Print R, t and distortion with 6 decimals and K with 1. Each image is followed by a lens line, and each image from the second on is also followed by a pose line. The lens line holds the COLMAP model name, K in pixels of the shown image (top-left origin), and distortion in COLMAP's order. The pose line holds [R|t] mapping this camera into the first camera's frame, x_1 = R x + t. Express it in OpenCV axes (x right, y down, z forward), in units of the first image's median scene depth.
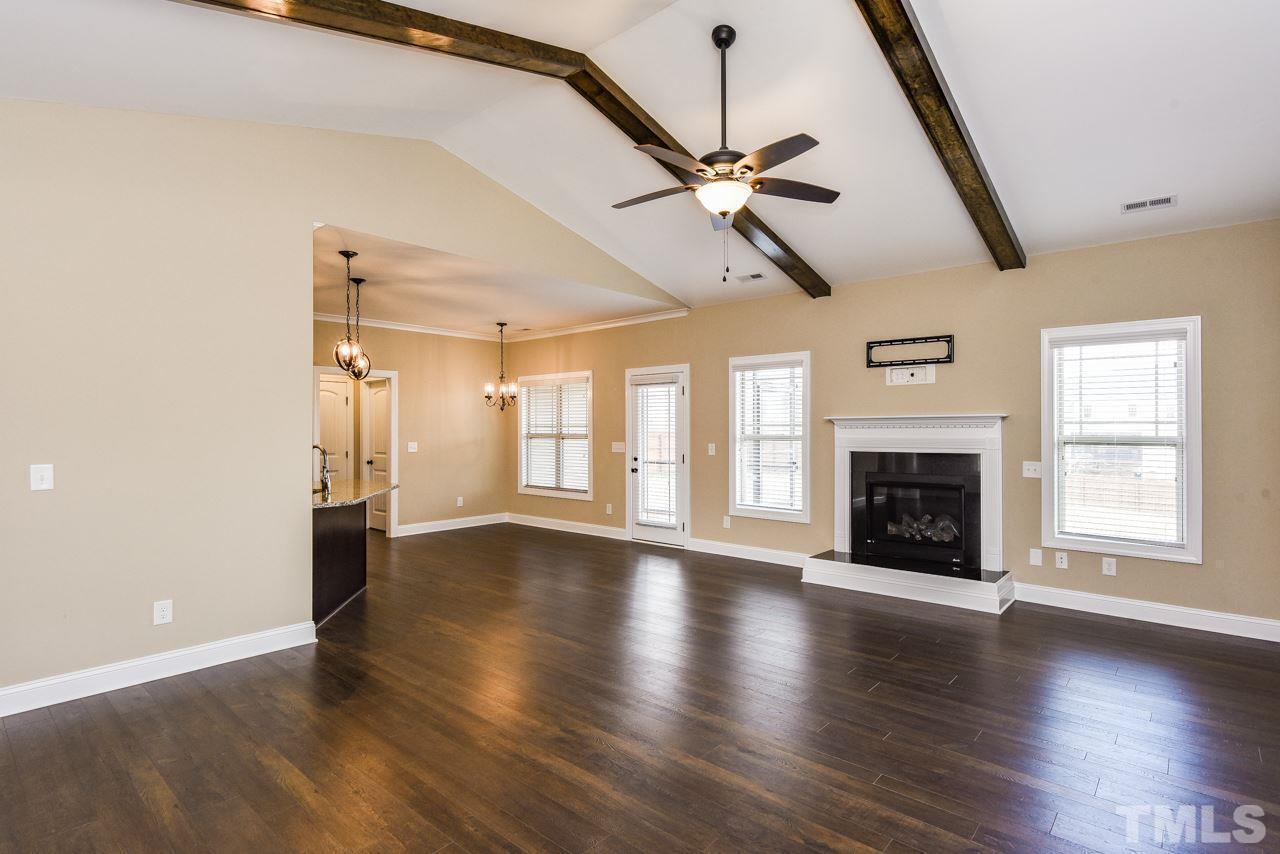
lens RADIAL K [[625.6, 0, 626.8], [0, 625.6, 426.9], [0, 0, 1]] dist [0.000249, -0.002768]
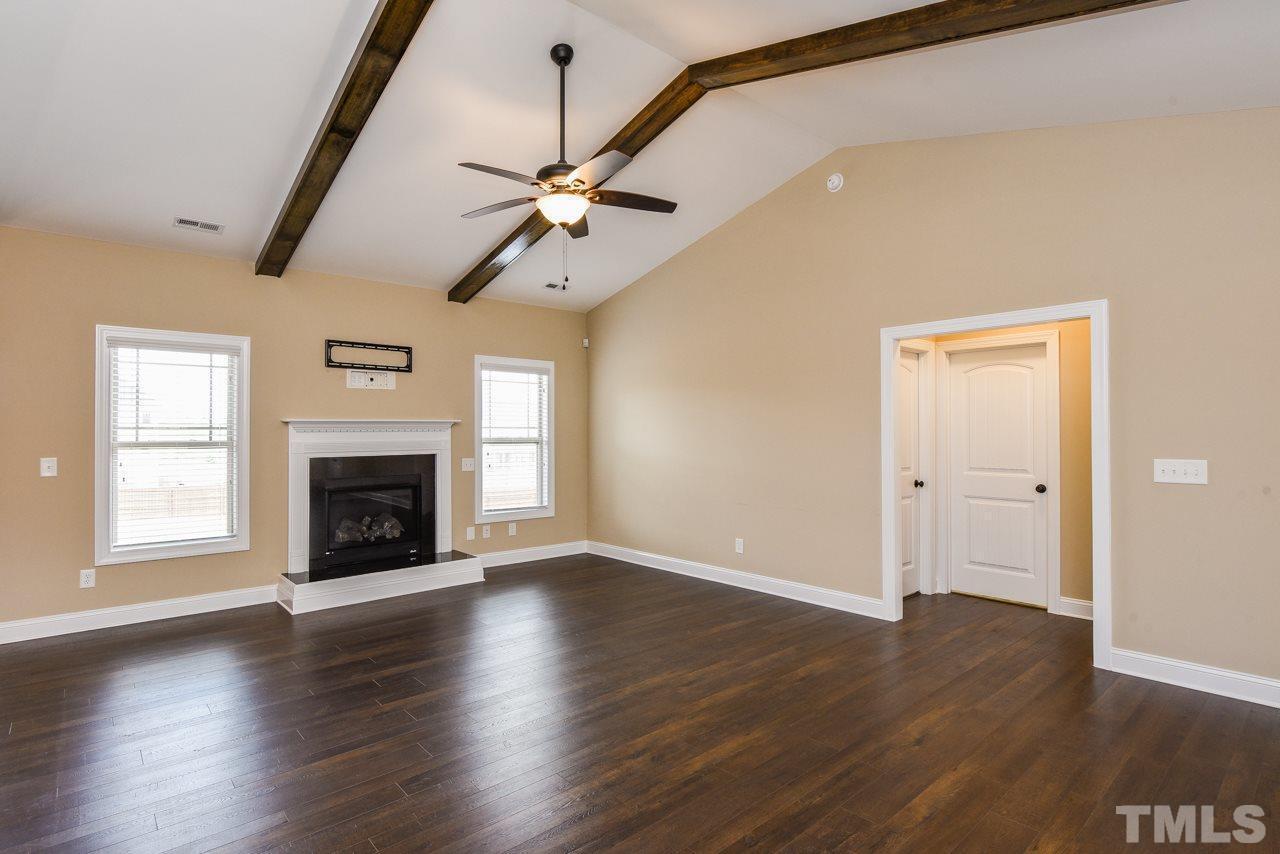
lens RADIAL K [[634.1, 0, 639.8], [0, 634.1, 435.6], [0, 0, 1]] dist [-0.023733, 0.001249]
pose [[0.125588, -0.005008, 0.992070, -0.497181], [0.001424, 0.999987, 0.004868, 0.003292], [-0.992081, 0.000802, 0.125594, 0.427238]]
